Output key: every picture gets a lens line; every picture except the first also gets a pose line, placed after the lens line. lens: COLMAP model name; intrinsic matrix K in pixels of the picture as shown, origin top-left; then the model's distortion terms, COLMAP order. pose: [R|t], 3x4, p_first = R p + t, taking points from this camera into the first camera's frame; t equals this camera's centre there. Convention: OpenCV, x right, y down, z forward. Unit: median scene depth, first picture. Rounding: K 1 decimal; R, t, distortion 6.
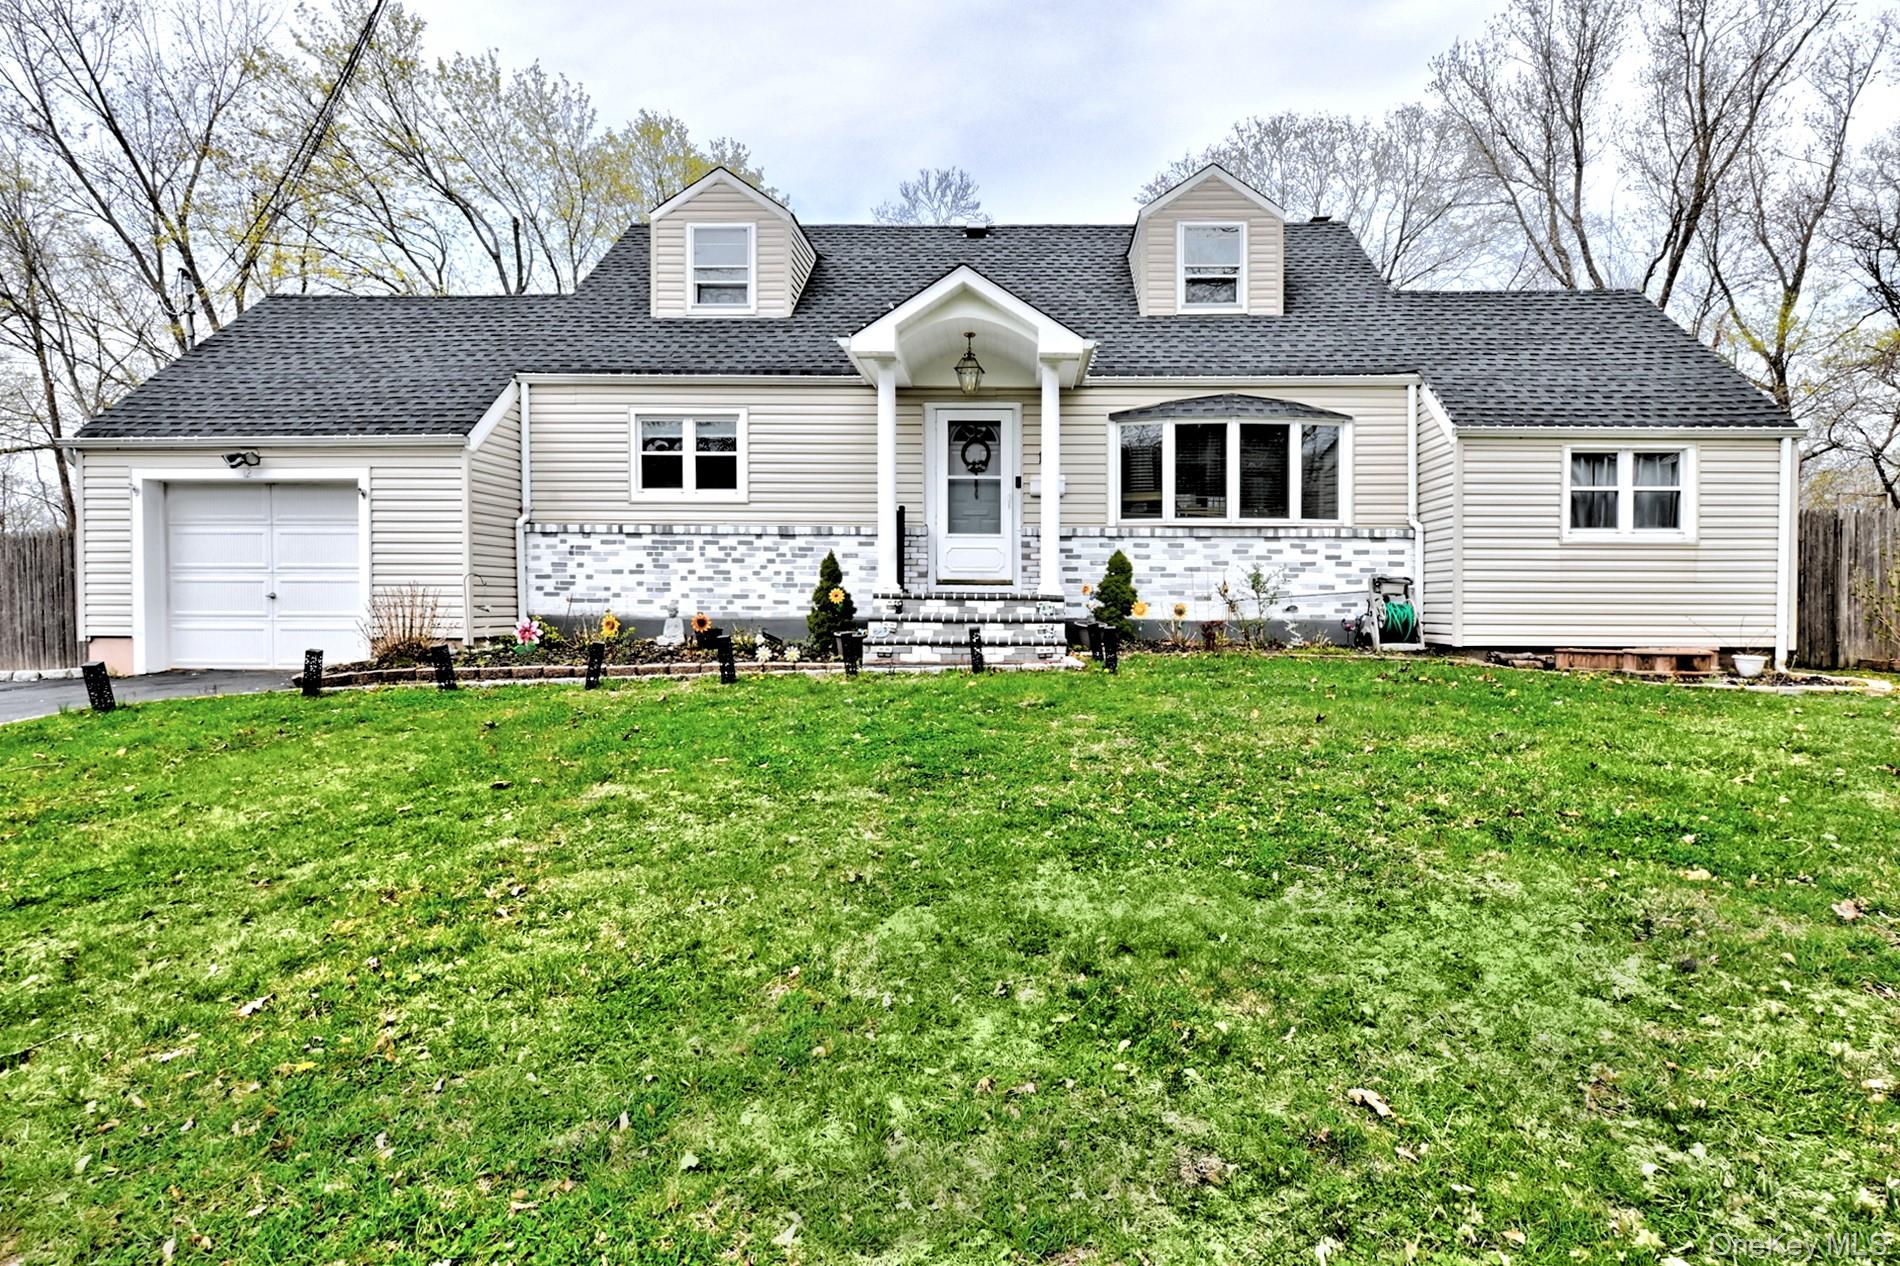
lens RADIAL K [[945.7, 0, 994.3], [0, 945.7, 591.8], [0, 0, 1]] dist [0.005353, -0.002238]
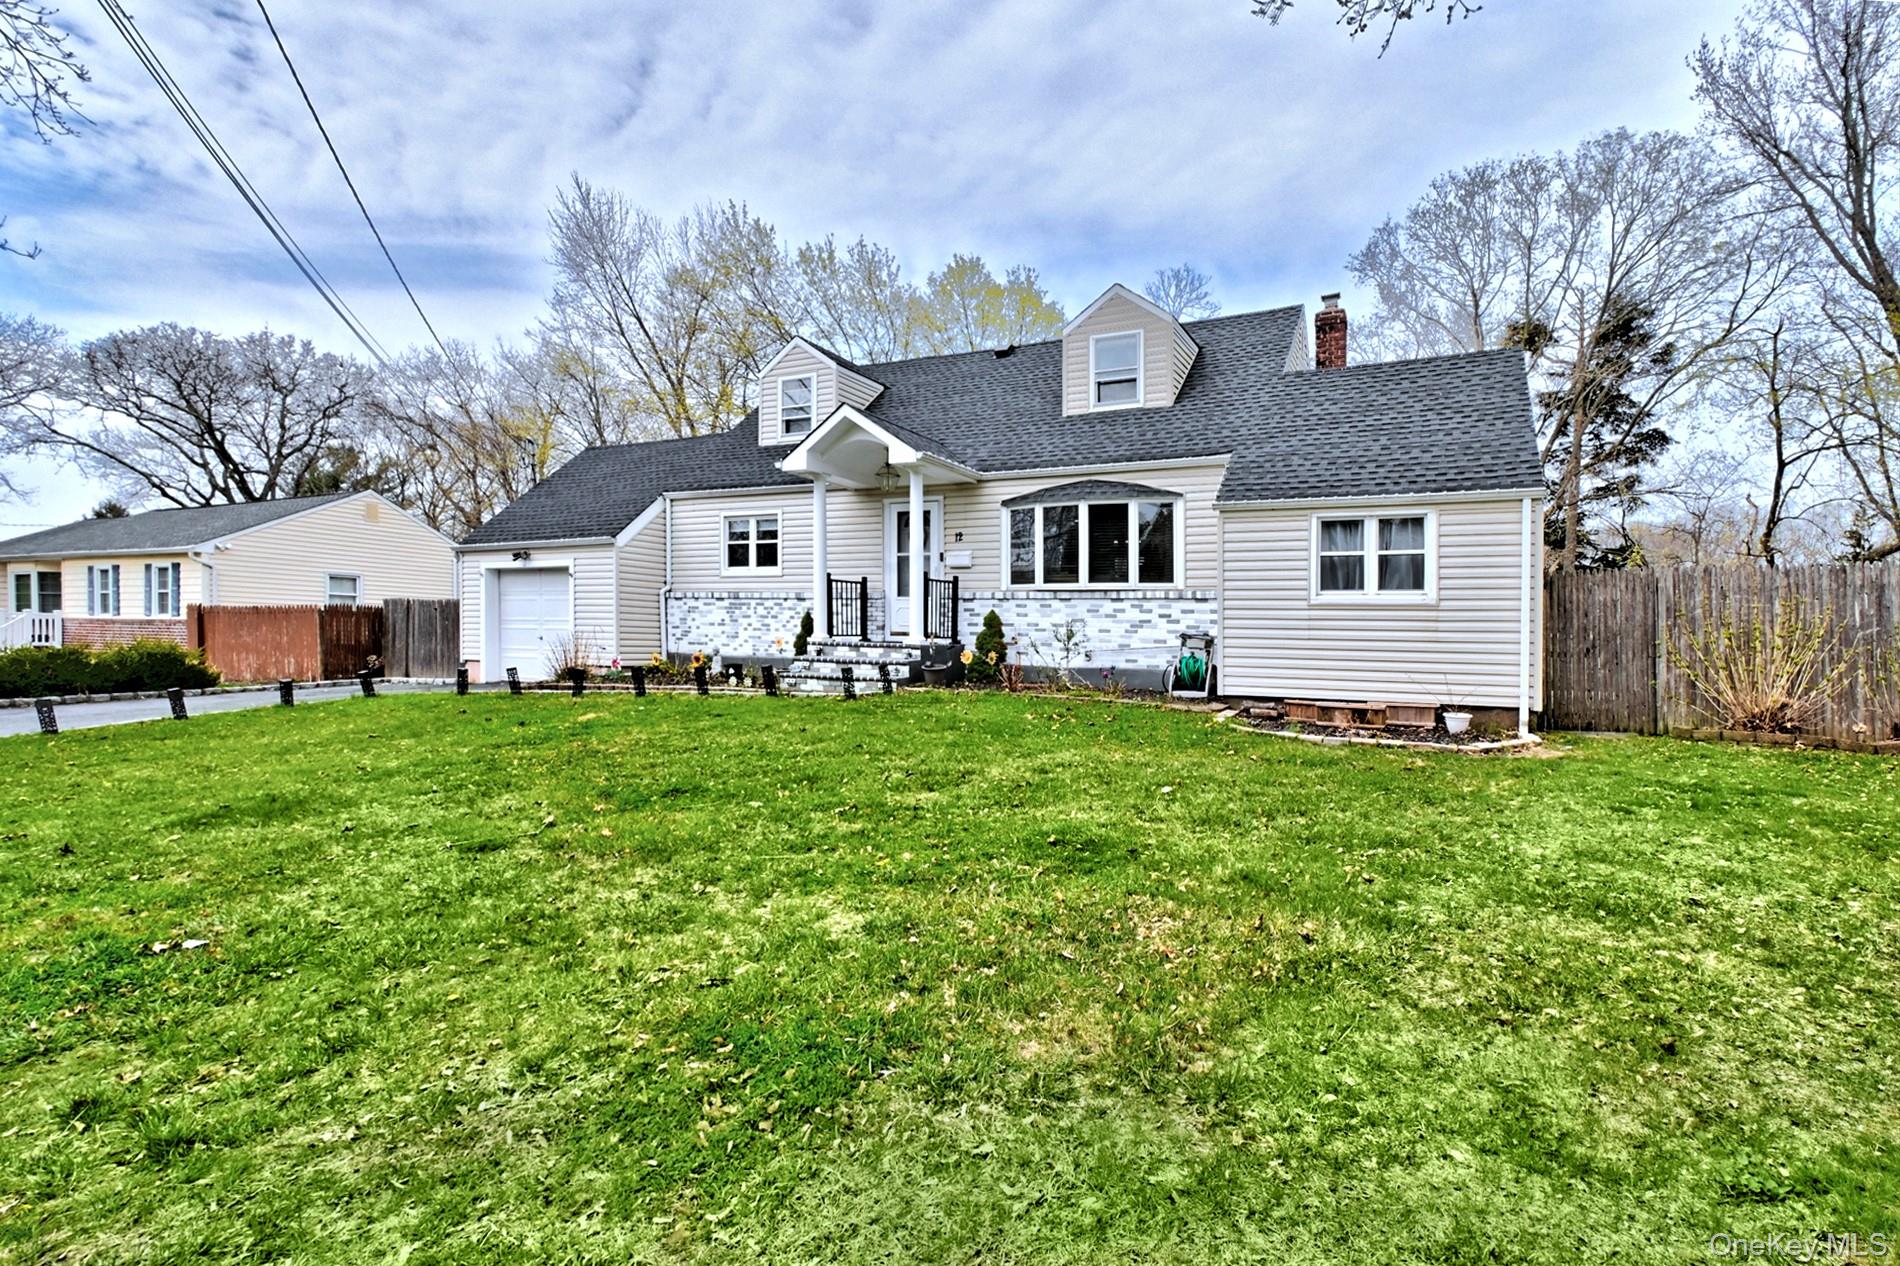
lens RADIAL K [[852.9, 0, 1011.4], [0, 852.9, 644.4], [0, 0, 1]] dist [0.009222, -0.004924]
pose [[0.919599, 0.015269, -0.392561, 0.585661], [-0.013762, 0.999883, 0.006654, -0.005707], [0.392617, -0.000716, 0.919702, -0.038127]]
